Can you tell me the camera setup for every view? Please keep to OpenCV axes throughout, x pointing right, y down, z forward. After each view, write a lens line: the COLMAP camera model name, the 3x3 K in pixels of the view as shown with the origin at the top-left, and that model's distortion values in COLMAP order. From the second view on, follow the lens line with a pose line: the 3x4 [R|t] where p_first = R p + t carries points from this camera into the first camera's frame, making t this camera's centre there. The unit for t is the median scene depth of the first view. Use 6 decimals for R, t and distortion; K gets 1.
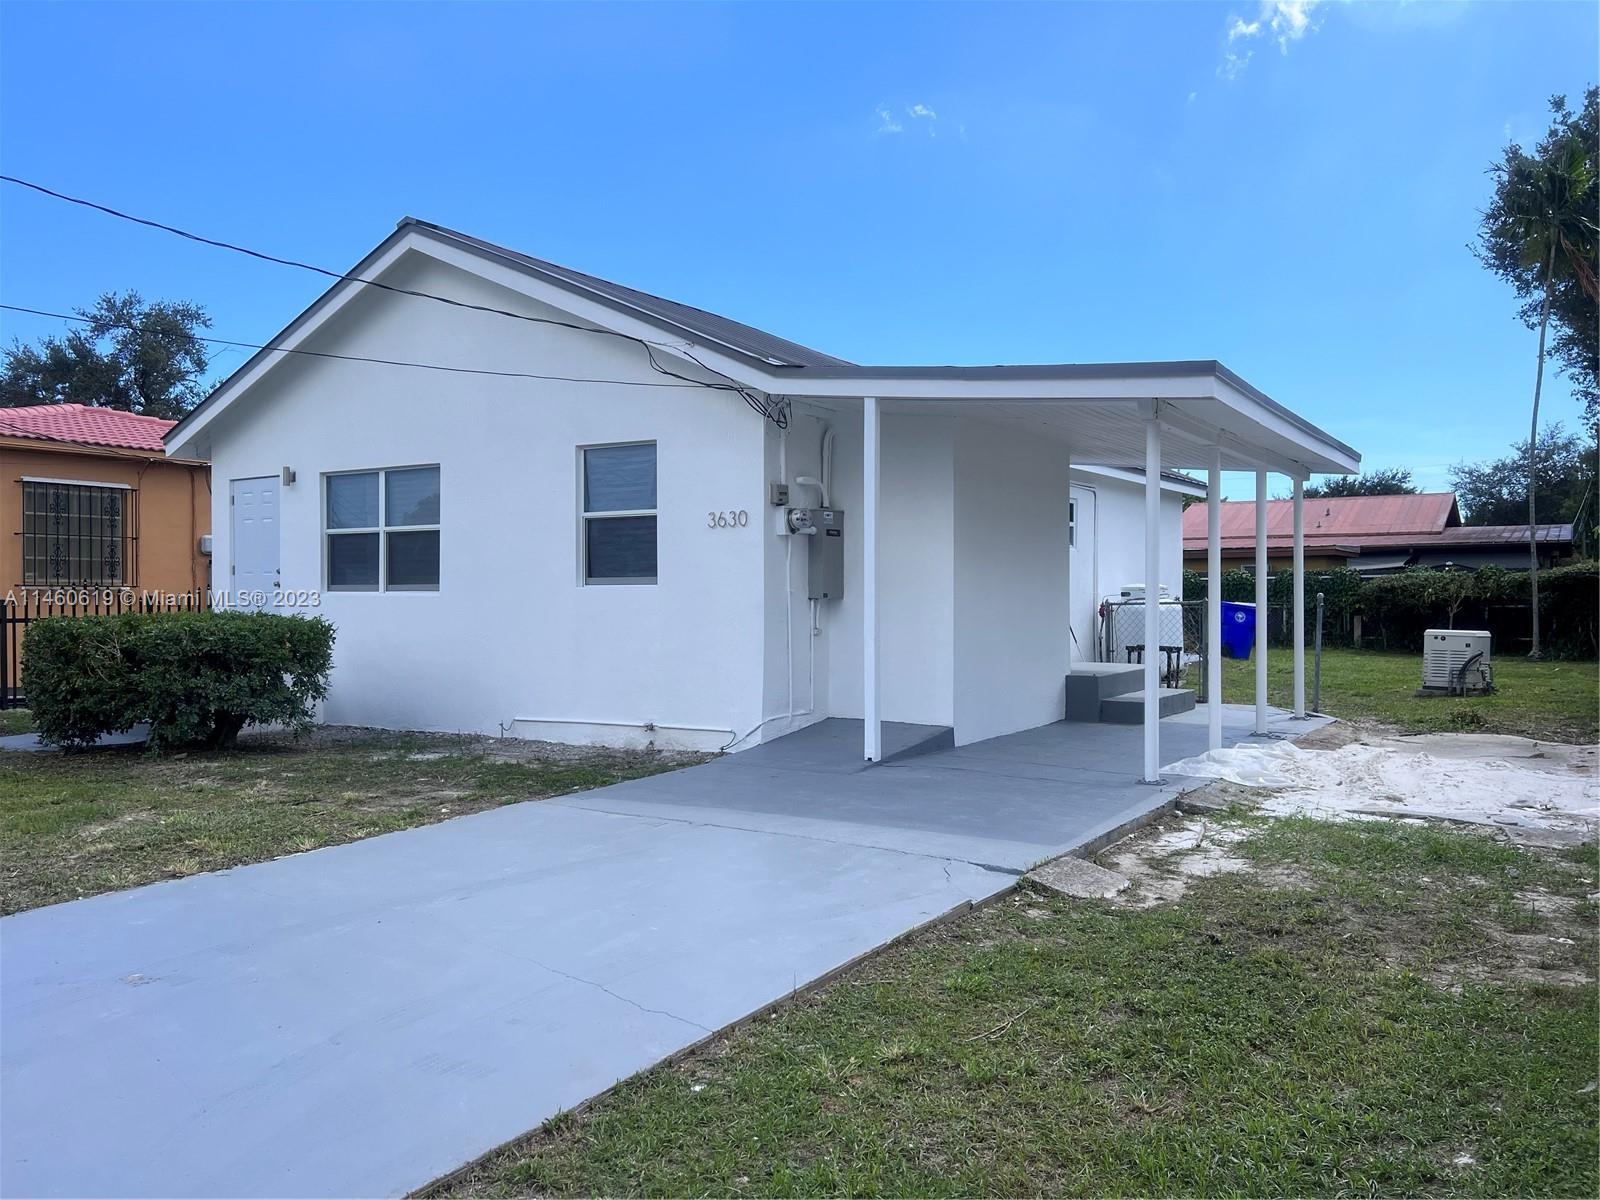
lens RADIAL K [[1202.4, 0, 792.1], [0, 1202.4, 608.3], [0, 0, 1]] dist [0.053952, -0.056342]
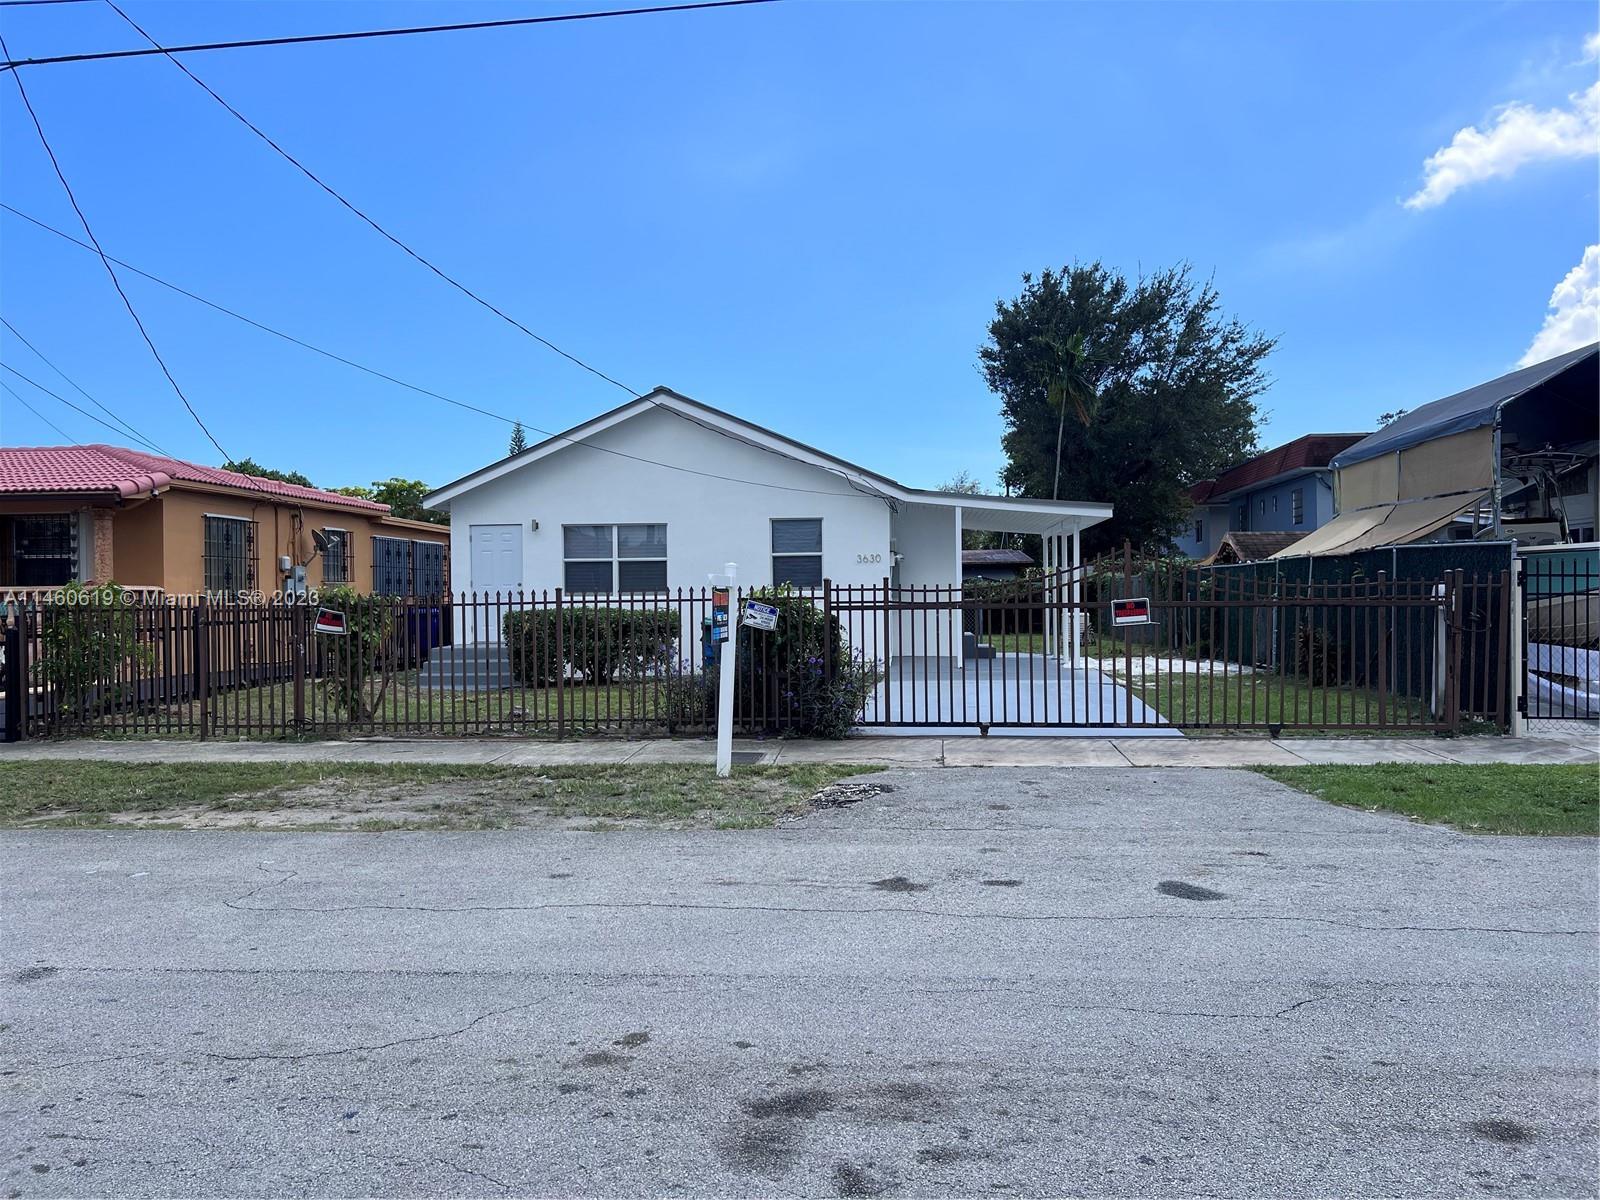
lens RADIAL K [[1202.4, 0, 792.1], [0, 1202.4, 608.3], [0, 0, 1]] dist [0.053952, -0.056342]
pose [[0.891324, -0.014040, 0.453150, -1.076182], [0.015166, 0.999884, 0.001149, 0.005570], [-0.453114, 0.005848, 0.891434, -0.749486]]
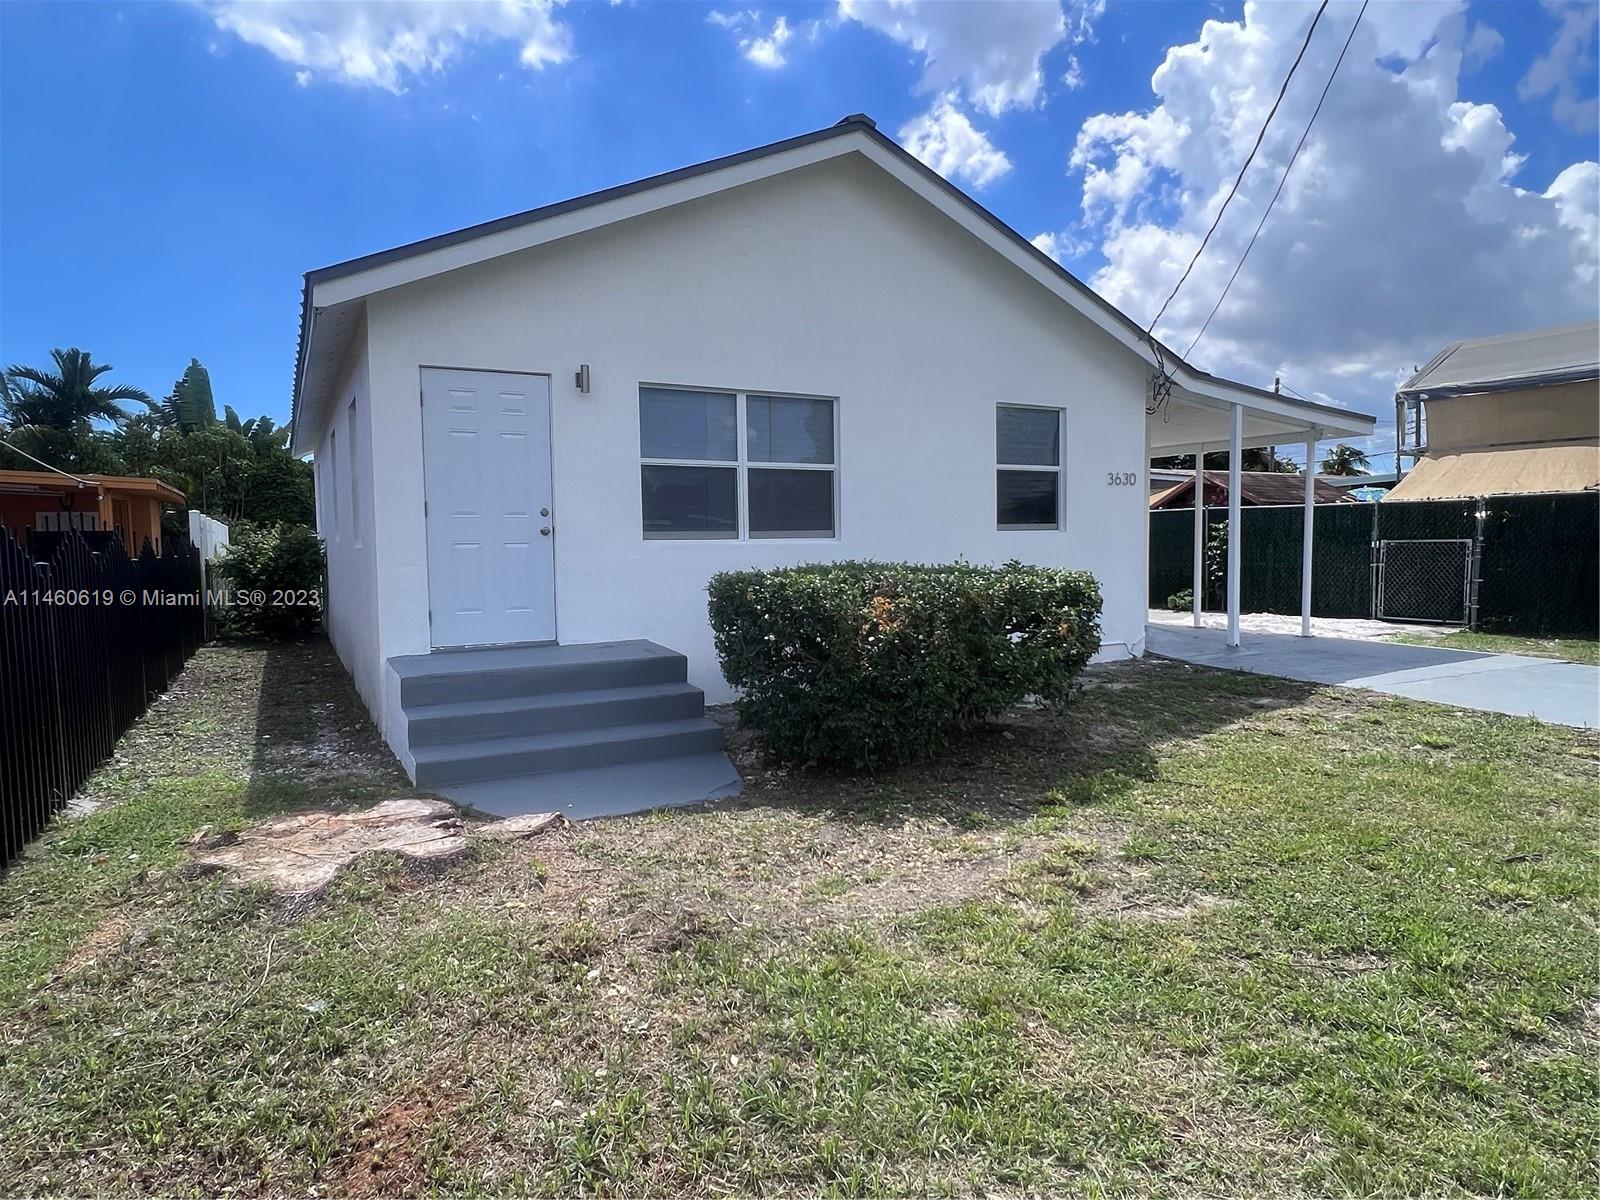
lens RADIAL K [[963.1, 0, 800.5], [0, 963.1, 608.3], [0, 0, 1]] dist [-0.000626, -0.000974]
pose [[0.479451, -0.069480, 0.874814, -1.102319], [0.018765, 0.997445, 0.068935, -0.014491], [-0.877368, -0.016635, 0.479529, 0.787560]]
